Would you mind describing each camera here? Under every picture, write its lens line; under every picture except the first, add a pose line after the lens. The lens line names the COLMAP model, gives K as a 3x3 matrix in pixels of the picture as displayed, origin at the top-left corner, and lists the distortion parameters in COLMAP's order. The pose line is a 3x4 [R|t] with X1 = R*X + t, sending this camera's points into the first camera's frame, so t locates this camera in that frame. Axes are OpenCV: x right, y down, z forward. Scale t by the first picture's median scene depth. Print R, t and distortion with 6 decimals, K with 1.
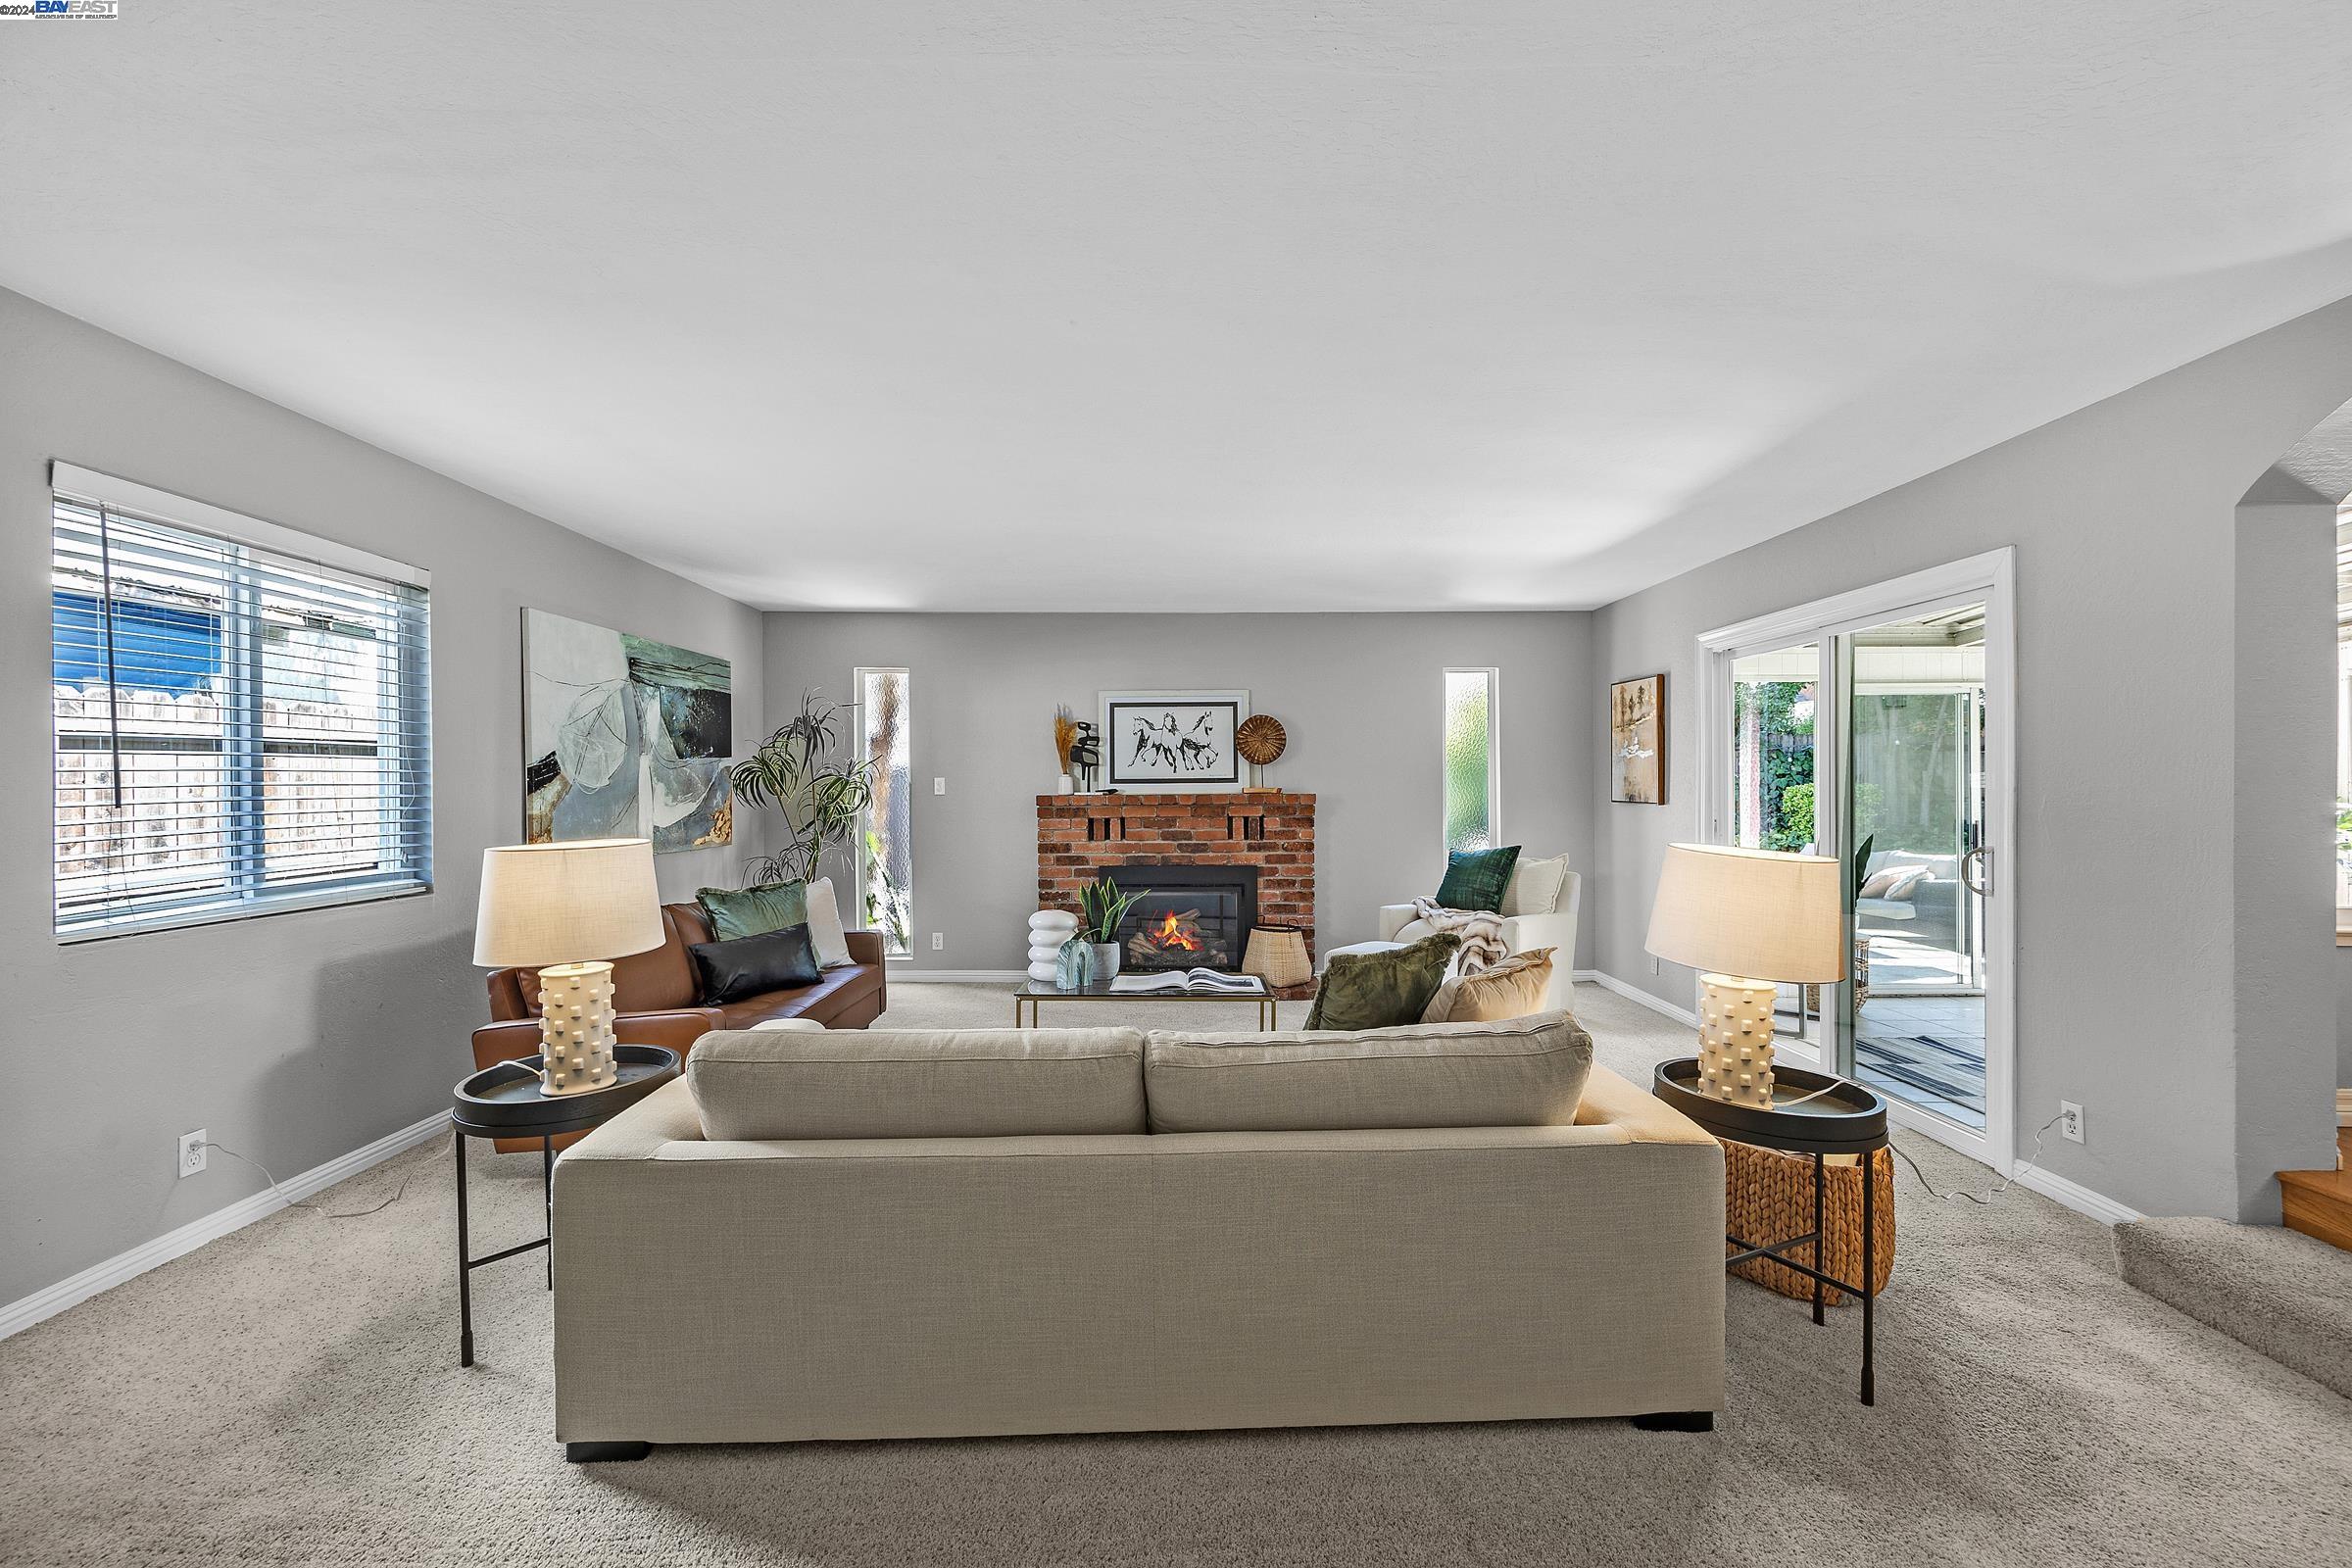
lens RADIAL K [[941.4, 0, 1195.7], [0, 941.4, 790.5], [0, 0, 1]] dist [-0.000386, 0.000212]
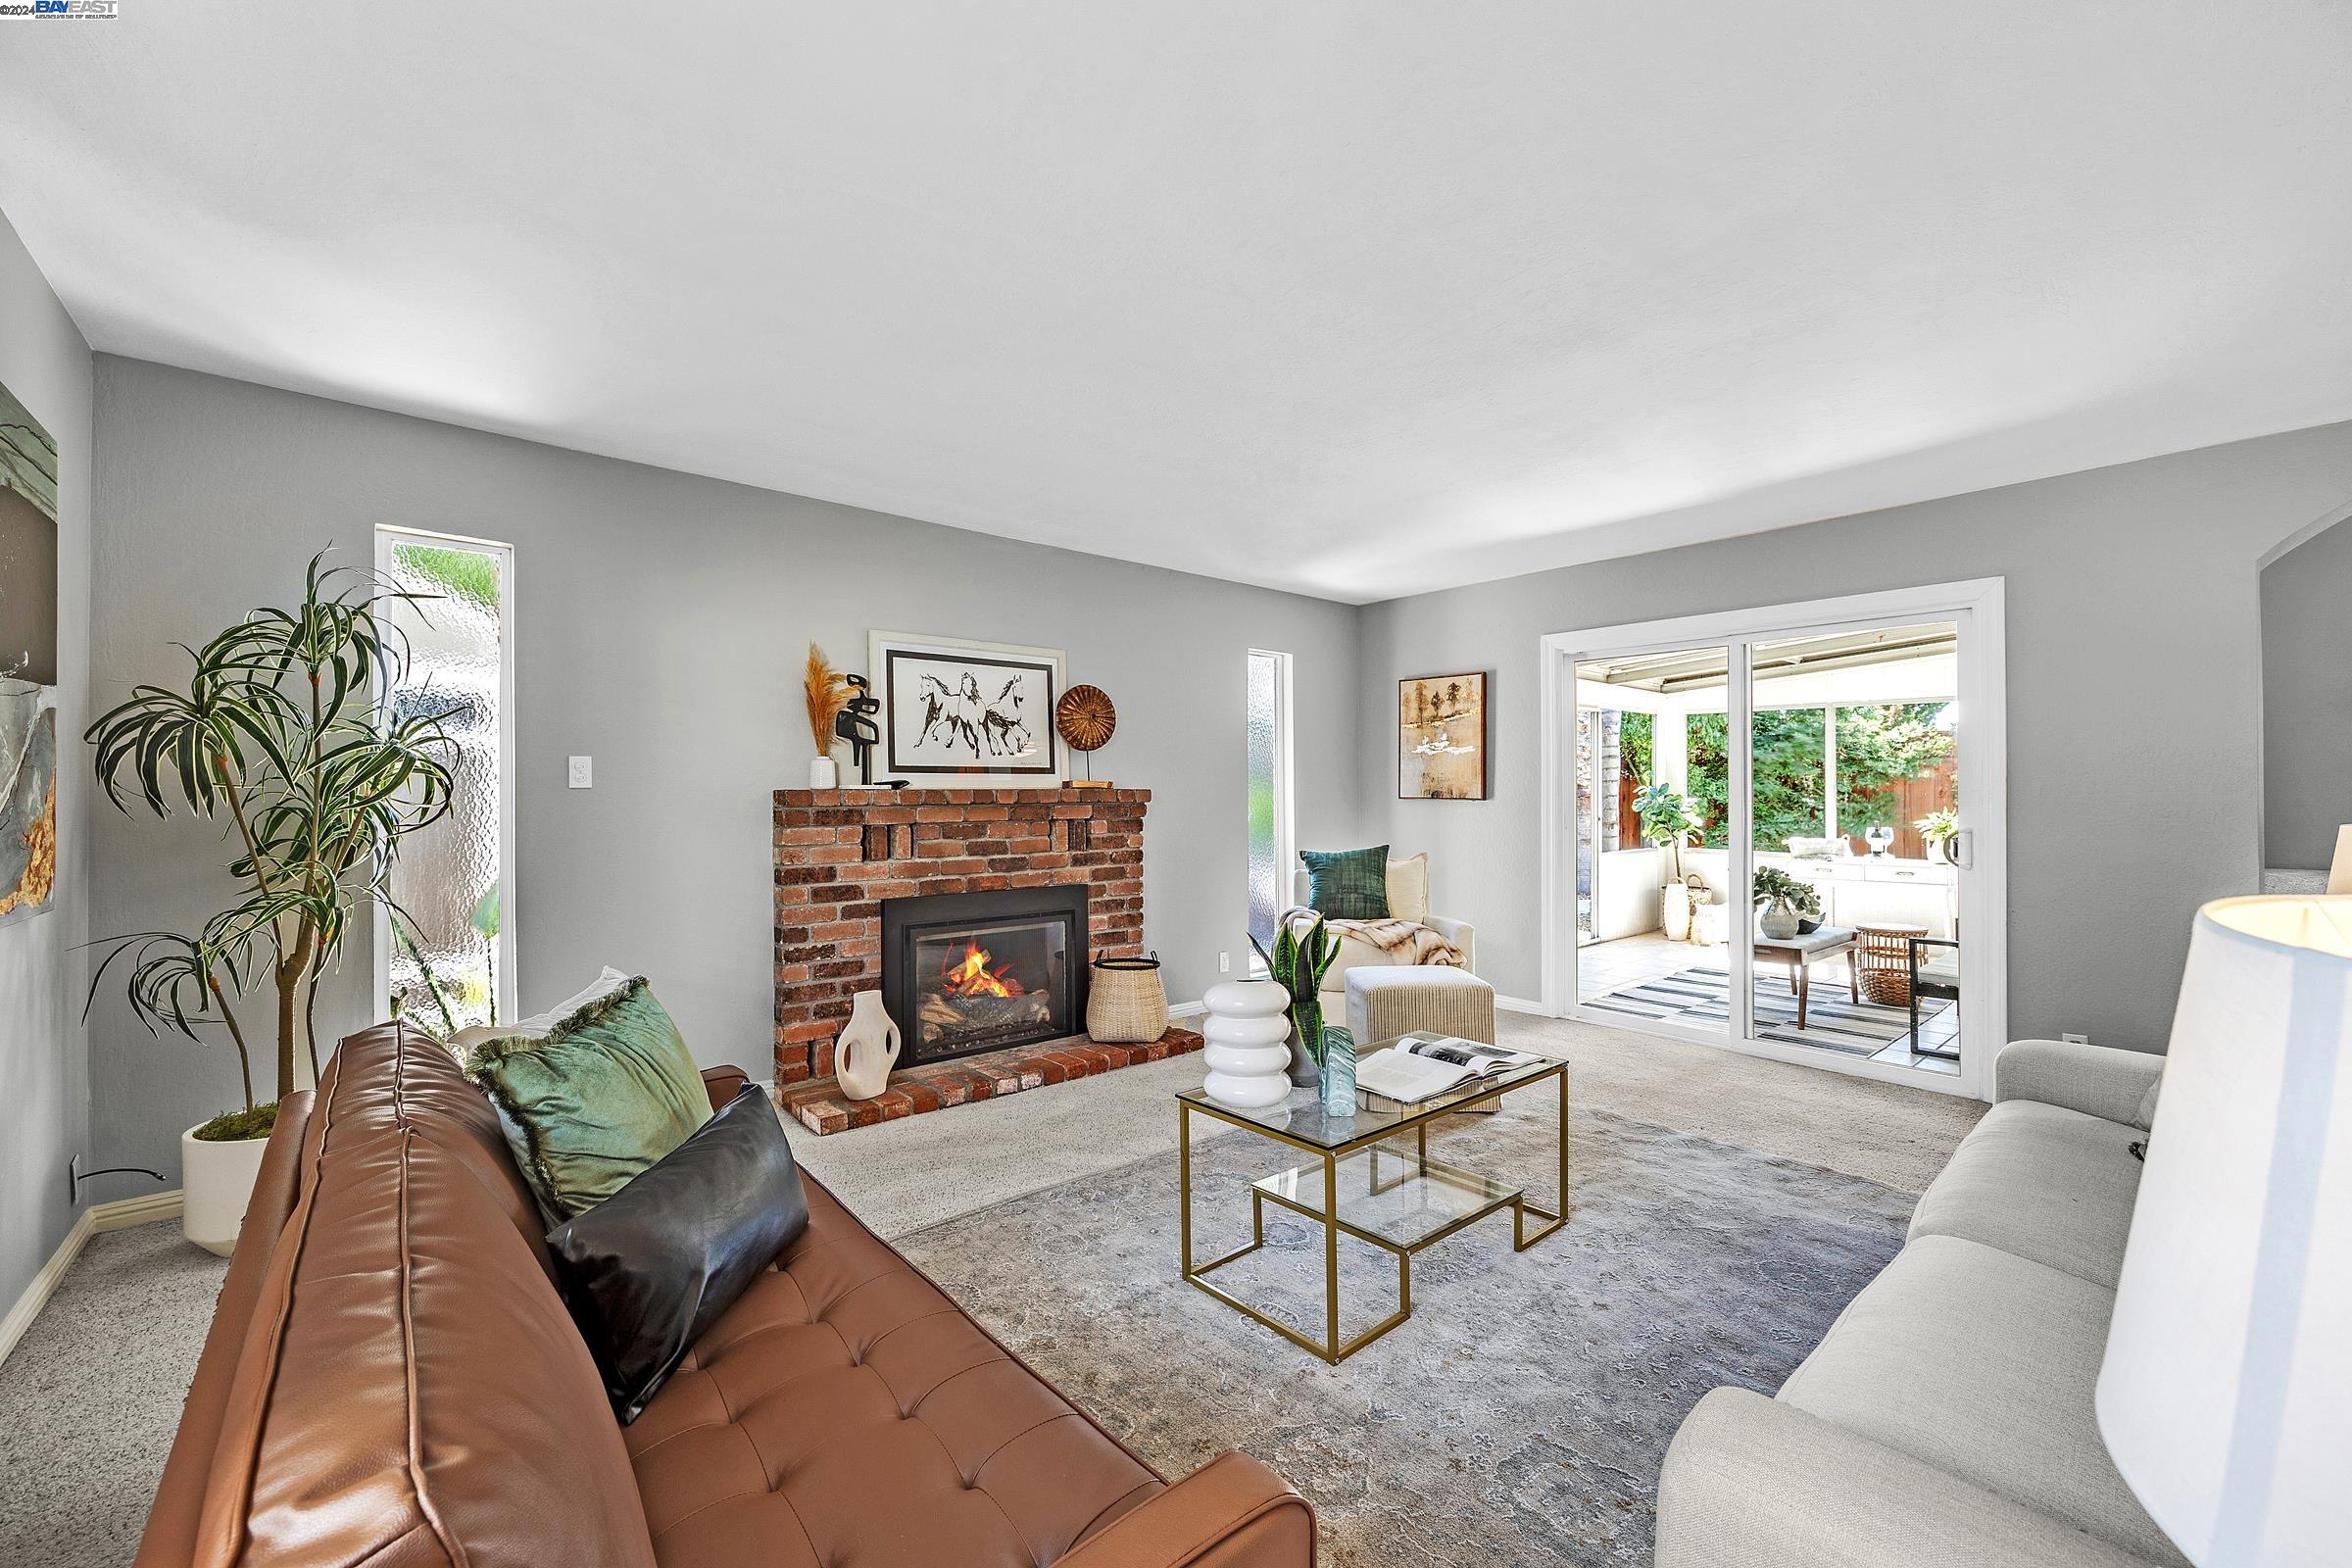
lens RADIAL K [[941.4, 0, 1185.0], [0, 941.4, 780.0], [0, 0, 1]] dist [-0.000386, 0.000212]
pose [[0.769196, 0.011059, 0.638917, -0.354423], [0.000158, 0.999847, -0.017496, 0.009642], [-0.639012, 0.013559, 0.769077, 0.367366]]
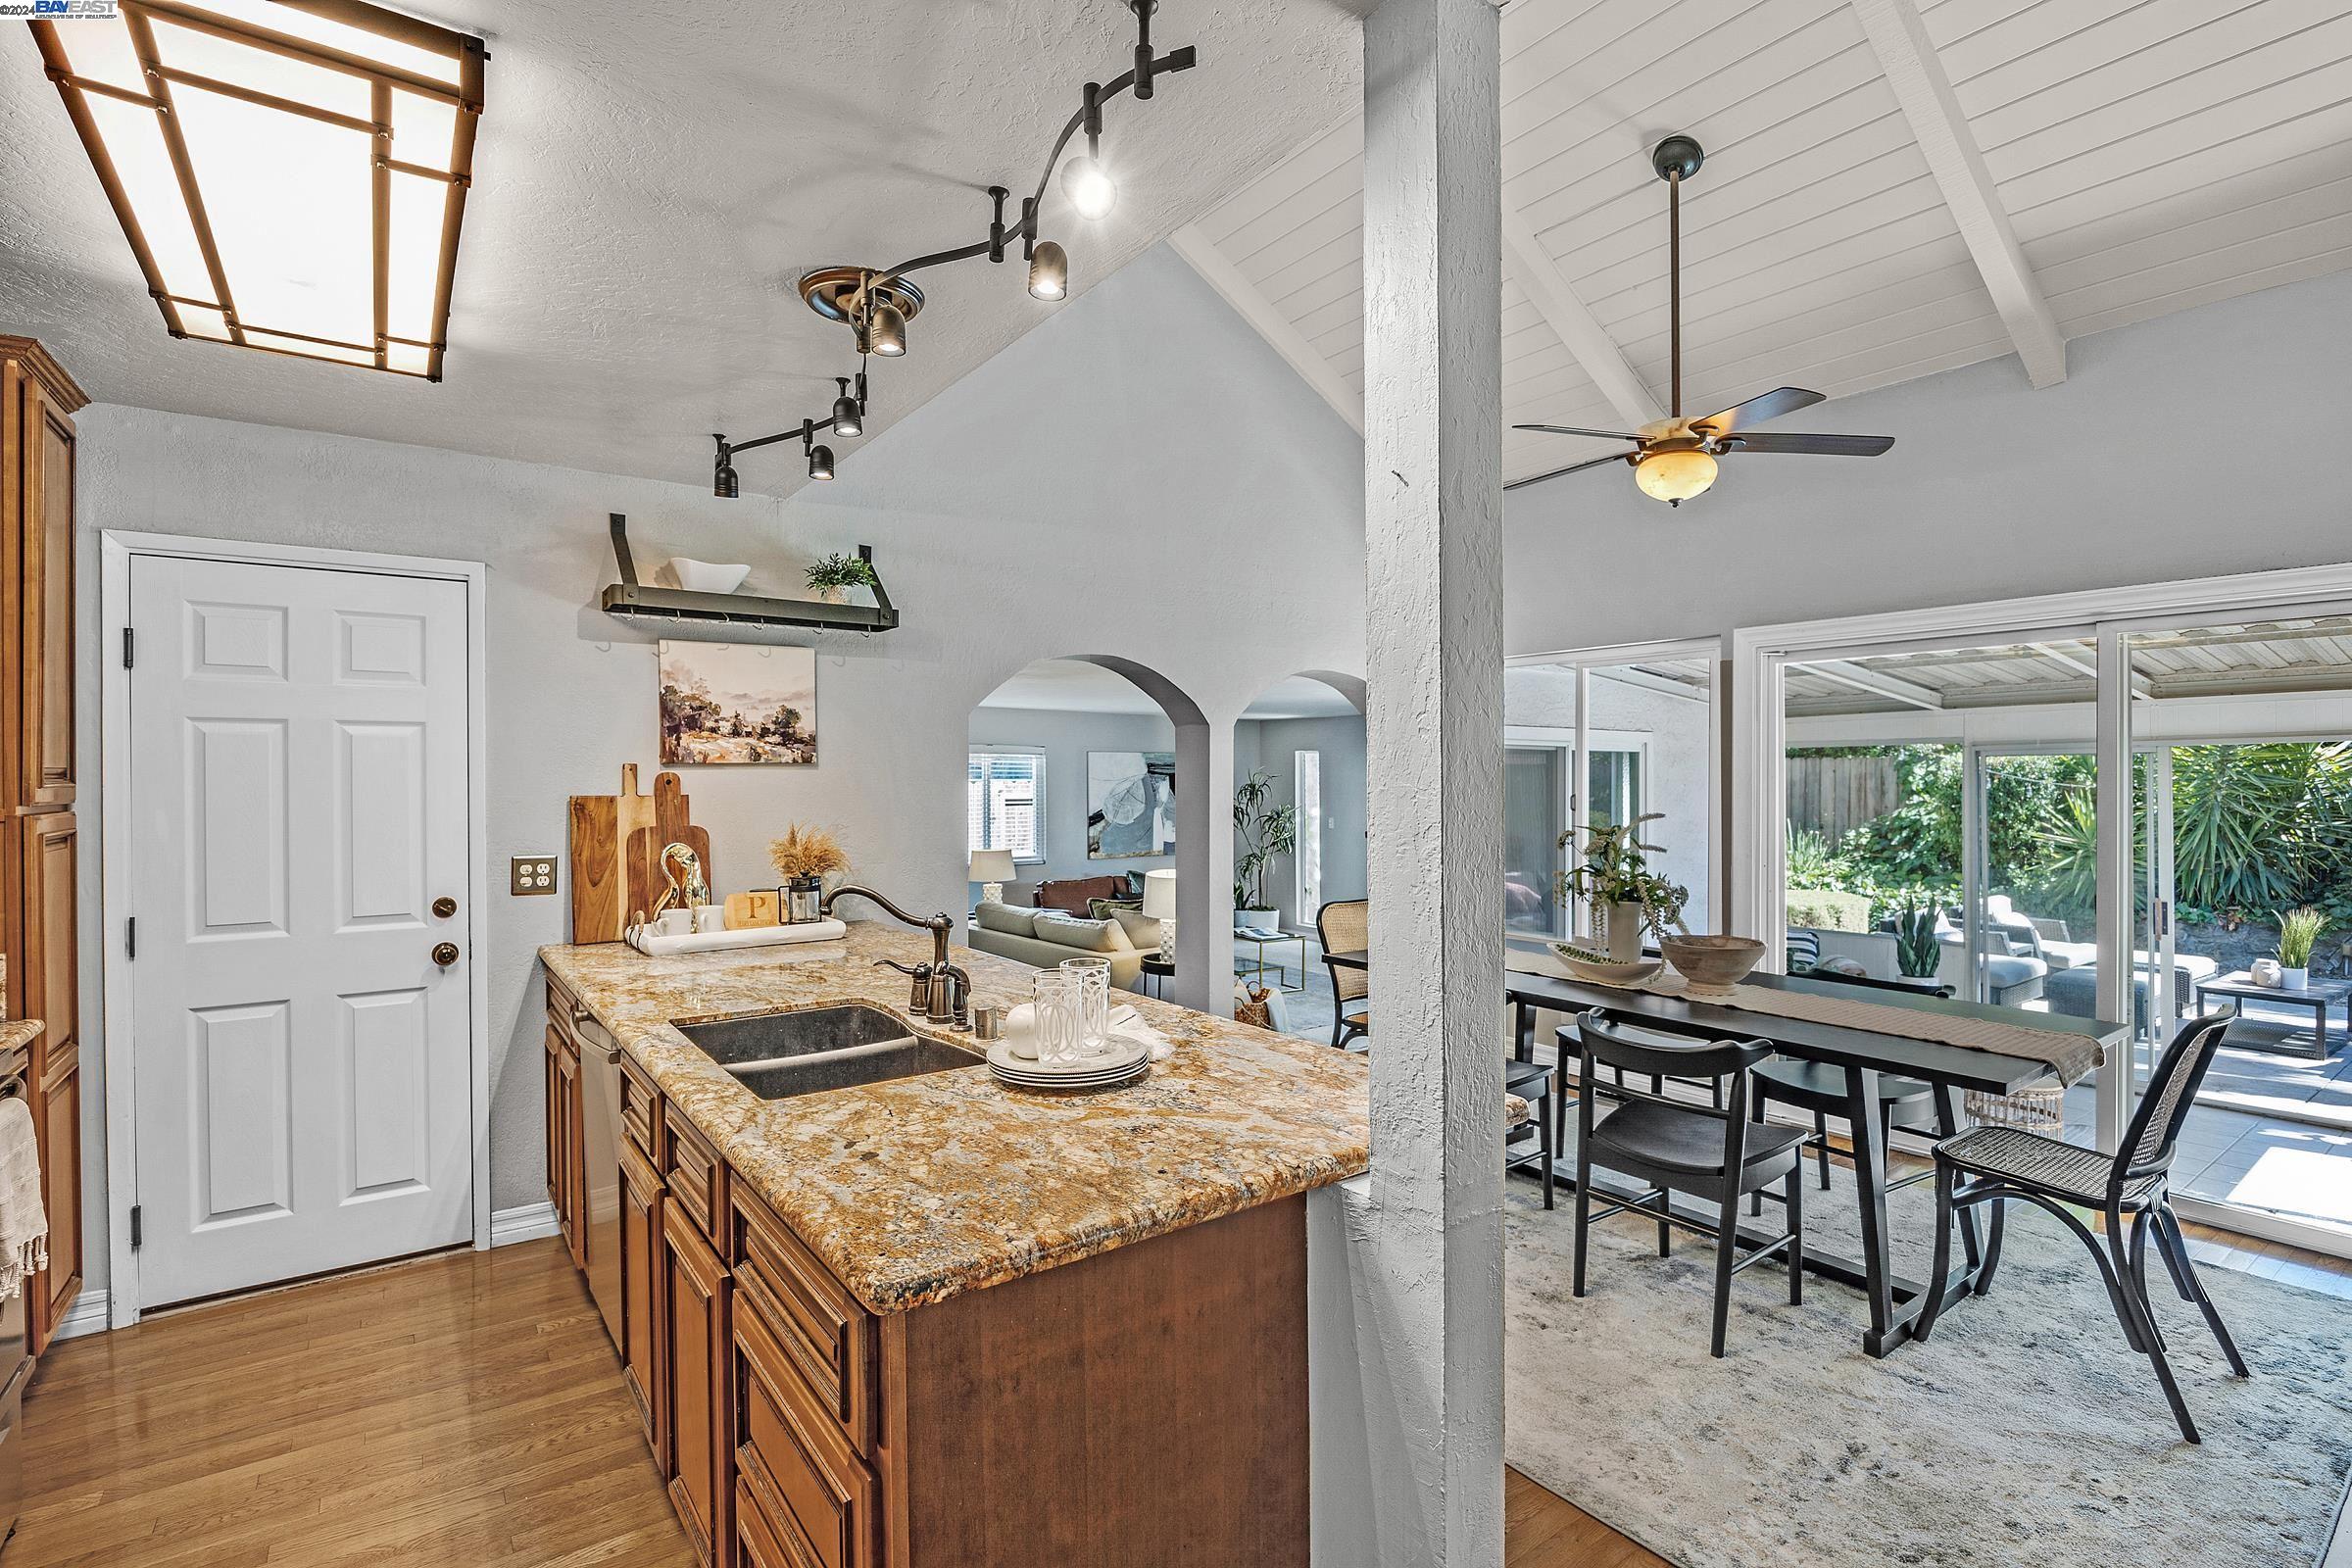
lens RADIAL K [[1104.4, 0, 1189.9], [0, 1104.4, 780.5], [0, 0, 1]] dist [-0.021706, 0.003190]
pose [[0.584465, 0.004945, -0.811404, 1.133498], [-0.010039, 0.999949, -0.001138, -0.074434], [0.811357, 0.008811, 0.584485, -0.304592]]
